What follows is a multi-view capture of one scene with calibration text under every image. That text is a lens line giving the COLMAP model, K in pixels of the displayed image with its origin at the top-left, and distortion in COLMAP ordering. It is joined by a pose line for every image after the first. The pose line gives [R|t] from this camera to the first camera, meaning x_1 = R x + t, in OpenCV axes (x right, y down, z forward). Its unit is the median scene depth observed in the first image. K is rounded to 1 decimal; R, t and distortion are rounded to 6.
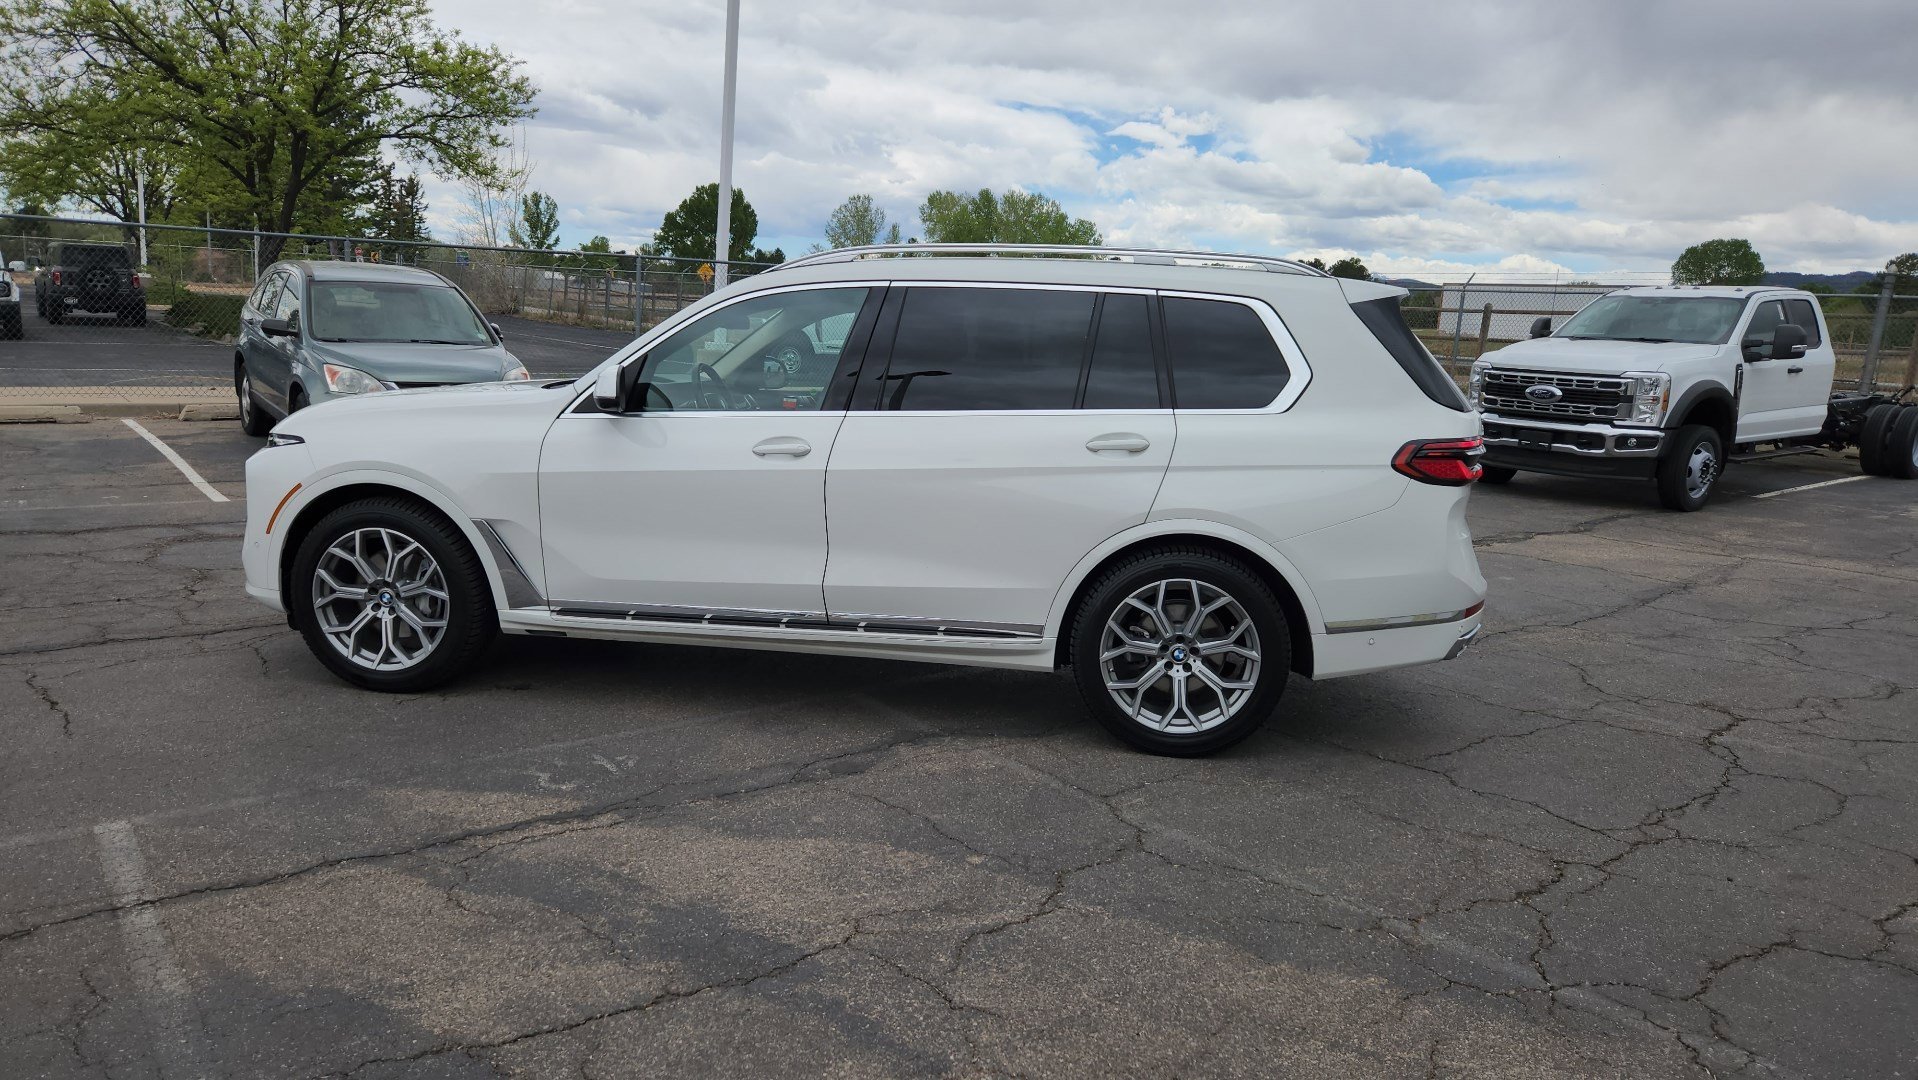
lens RADIAL K [[1271.7, 0, 927.2], [0, 1271.7, 584.6], [0, 0, 1]] dist [0.071427, -0.055777]
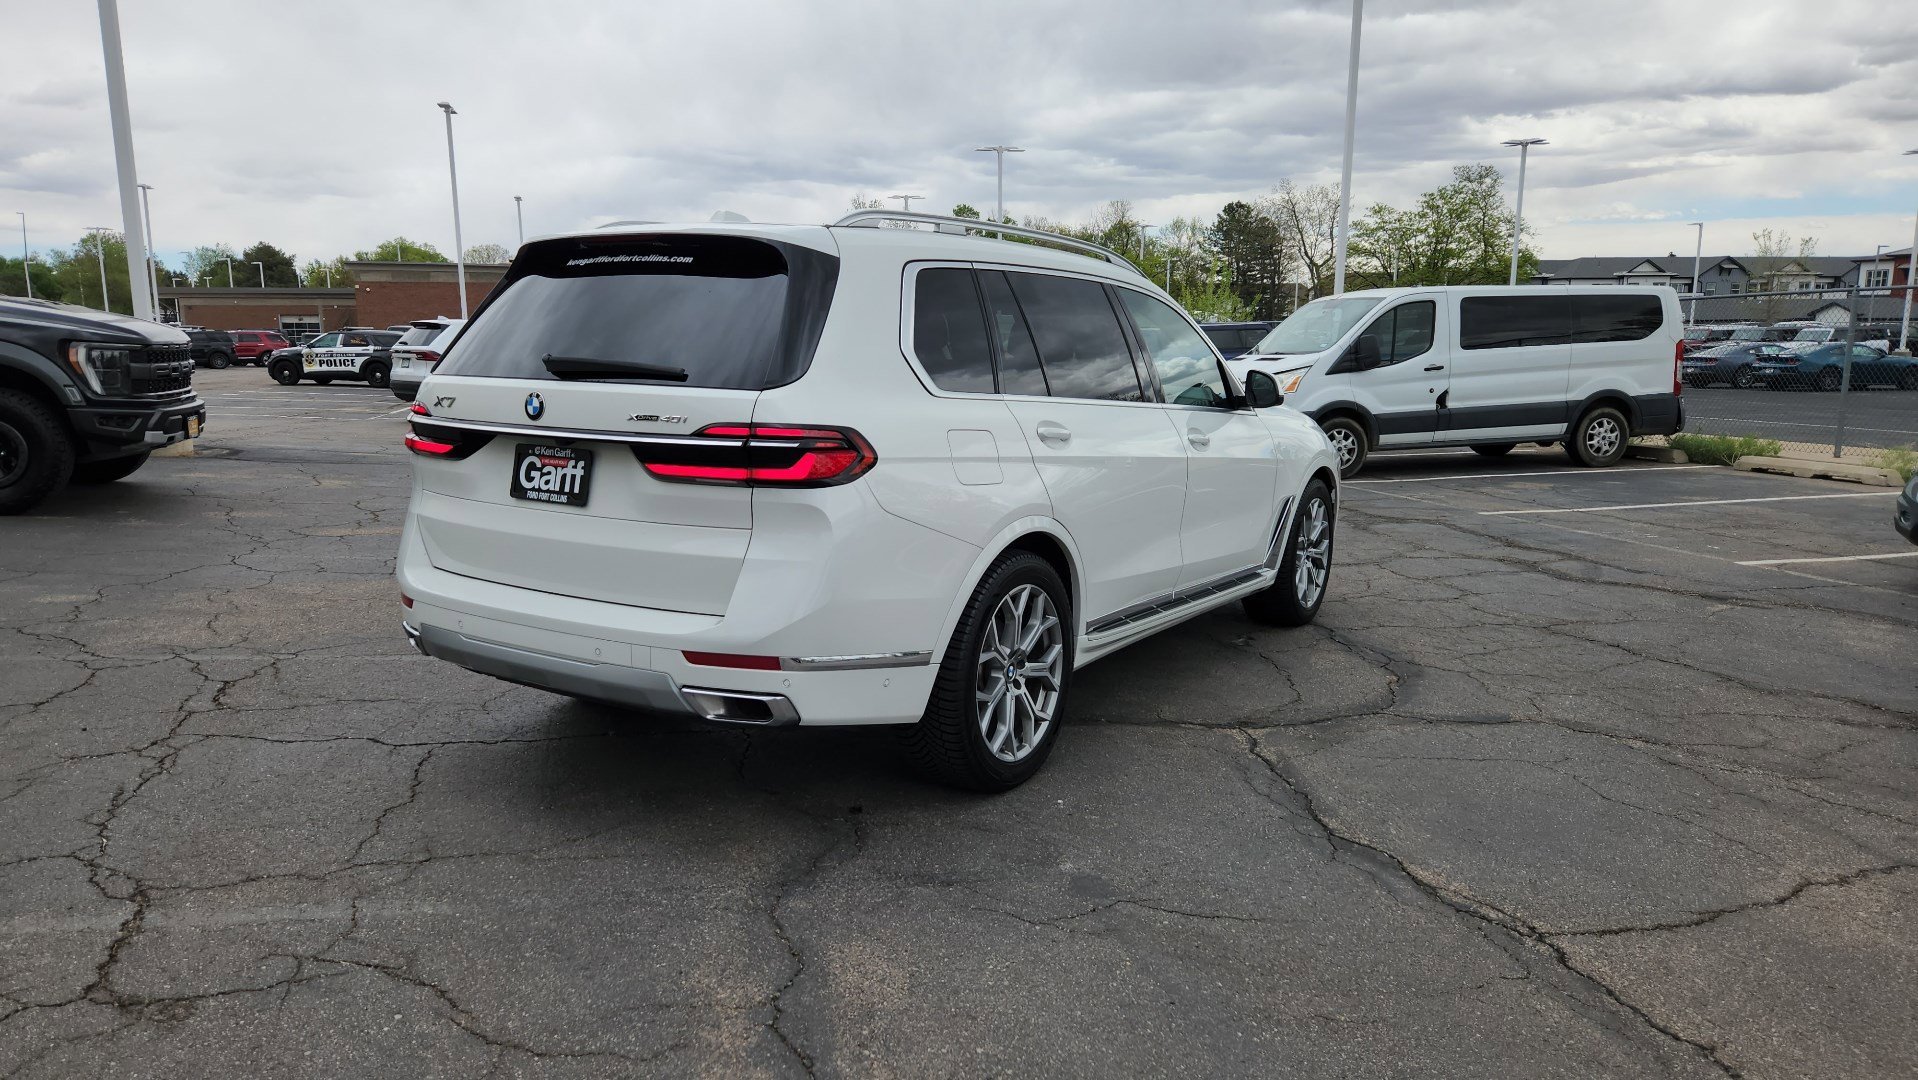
lens RADIAL K [[1278.9, 0, 919.7], [0, 1278.9, 560.8], [0, 0, 1]] dist [0.075268, -0.060267]
pose [[-0.413128, 0.104145, -0.904698, 0.990056], [-0.218085, 0.953218, 0.209318, -0.244897], [0.884174, 0.283777, -0.371088, 1.503023]]
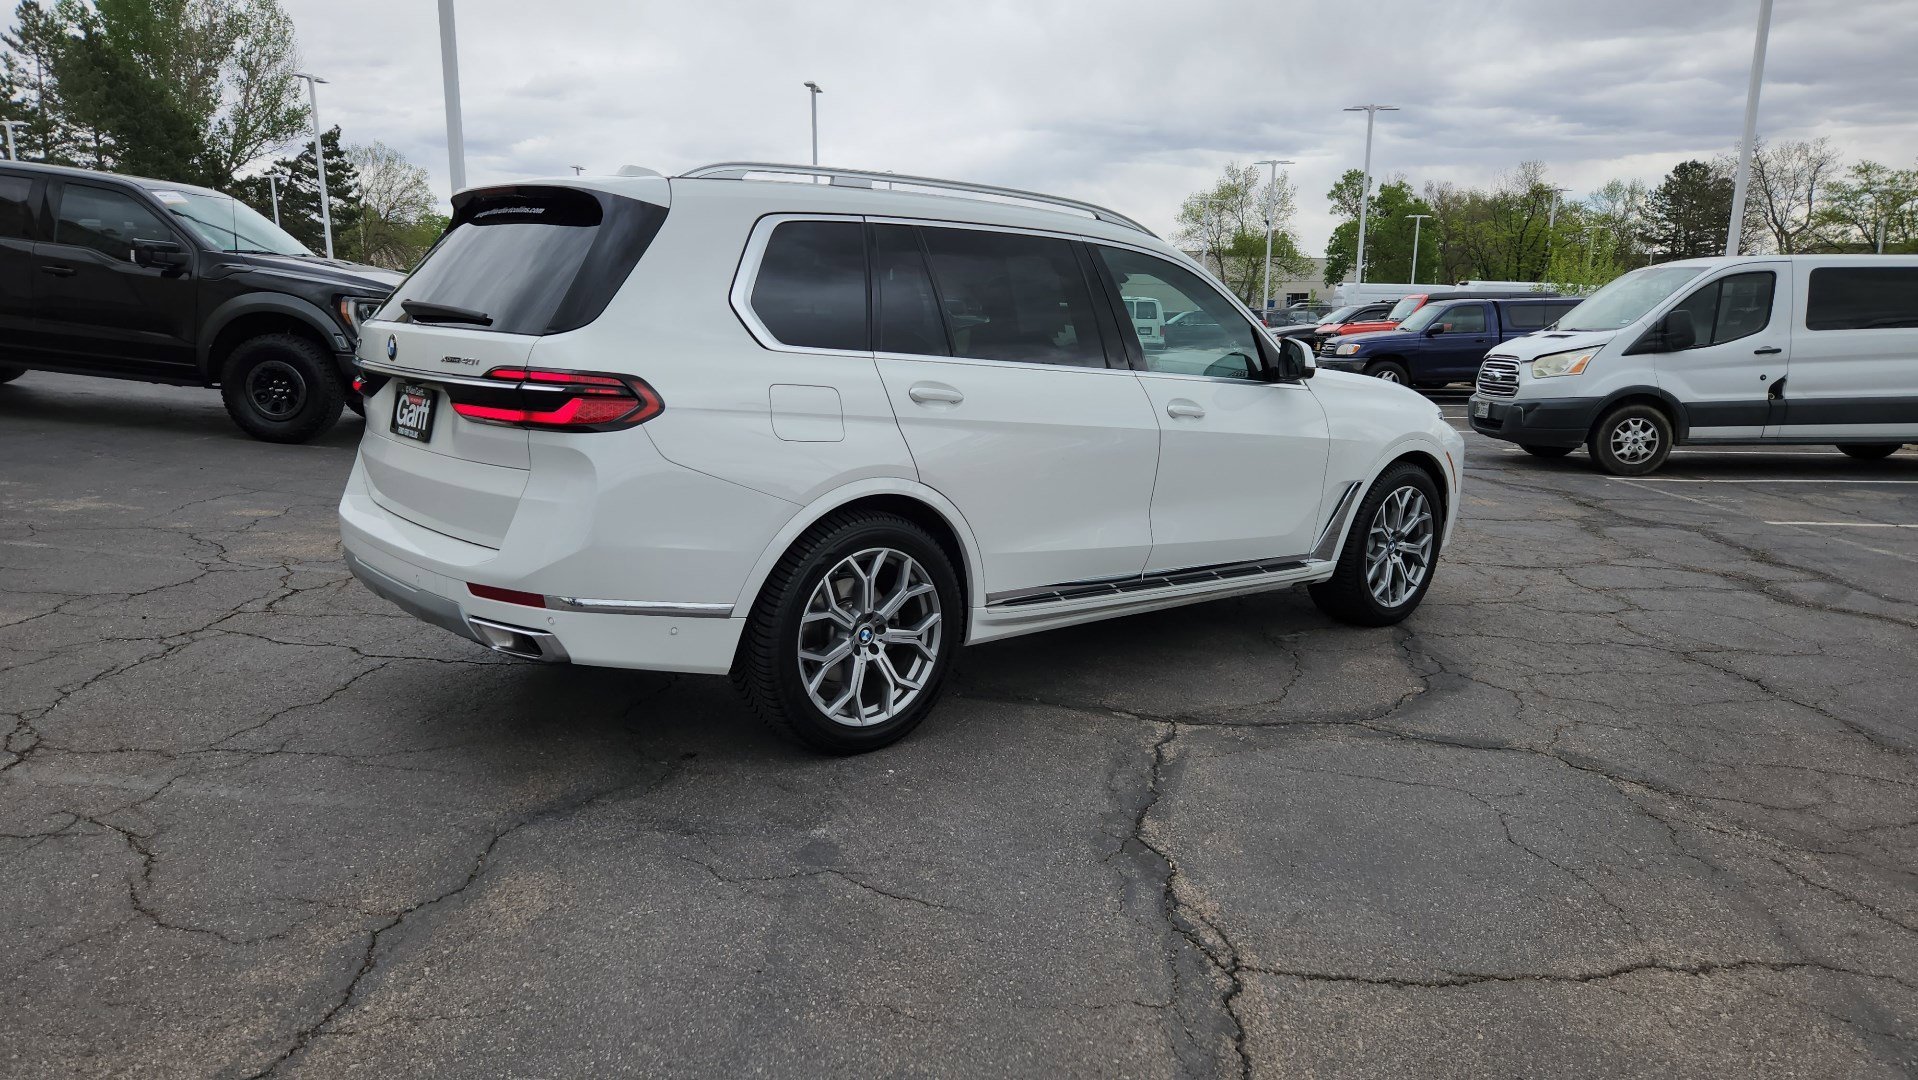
lens RADIAL K [[1278.3, 0, 920.9], [0, 1278.3, 559.7], [0, 0, 1]] dist [0.069781, -0.054555]
pose [[-0.654935, 0.083599, -0.751047, 0.809888], [-0.212442, 0.933412, 0.289154, -0.302020], [0.725209, 0.348931, -0.593564, 1.754156]]
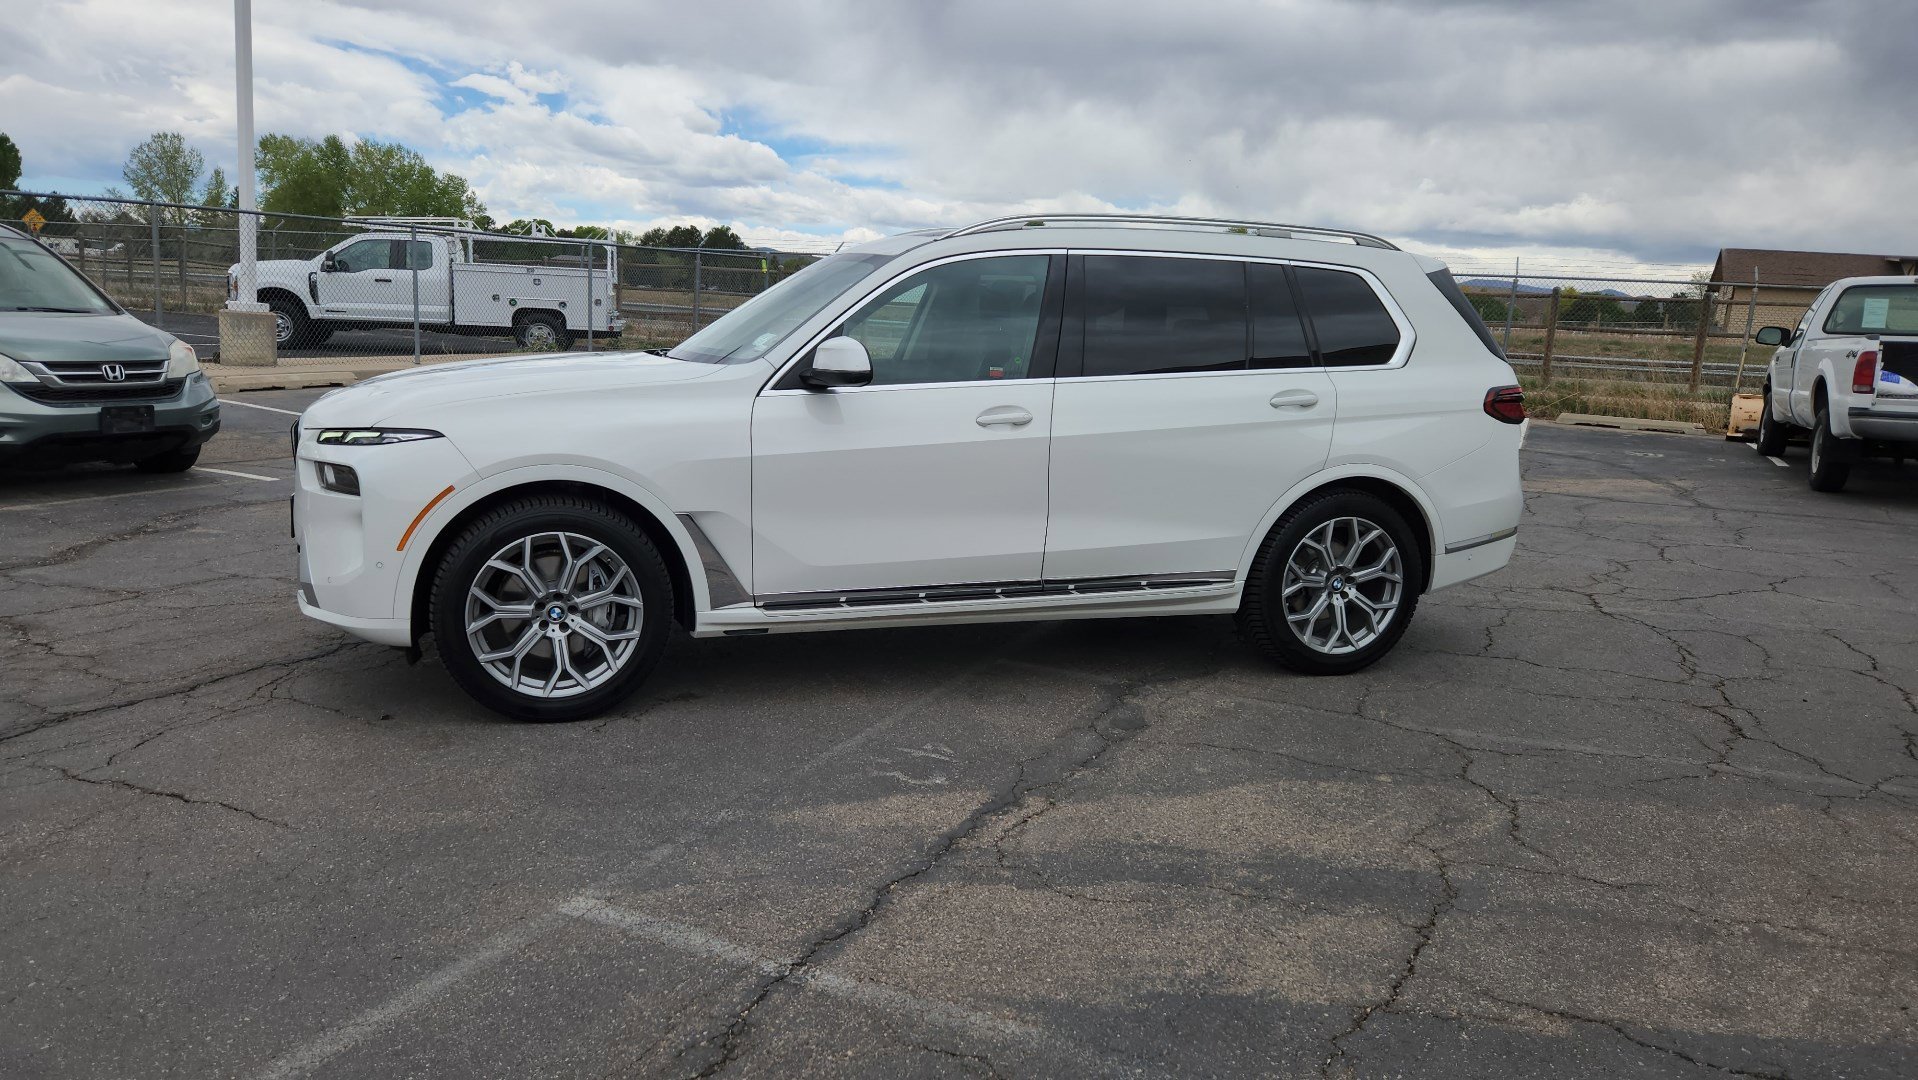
lens RADIAL K [[1280.1, 0, 912.0], [0, 1280.1, 564.4], [0, 0, 1]] dist [0.070978, -0.057673]
pose [[0.895385, -0.092065, 0.435672, -0.581941], [0.087695, 0.995690, 0.030176, -0.027247], [-0.436572, 0.011187, 0.899600, 0.125896]]
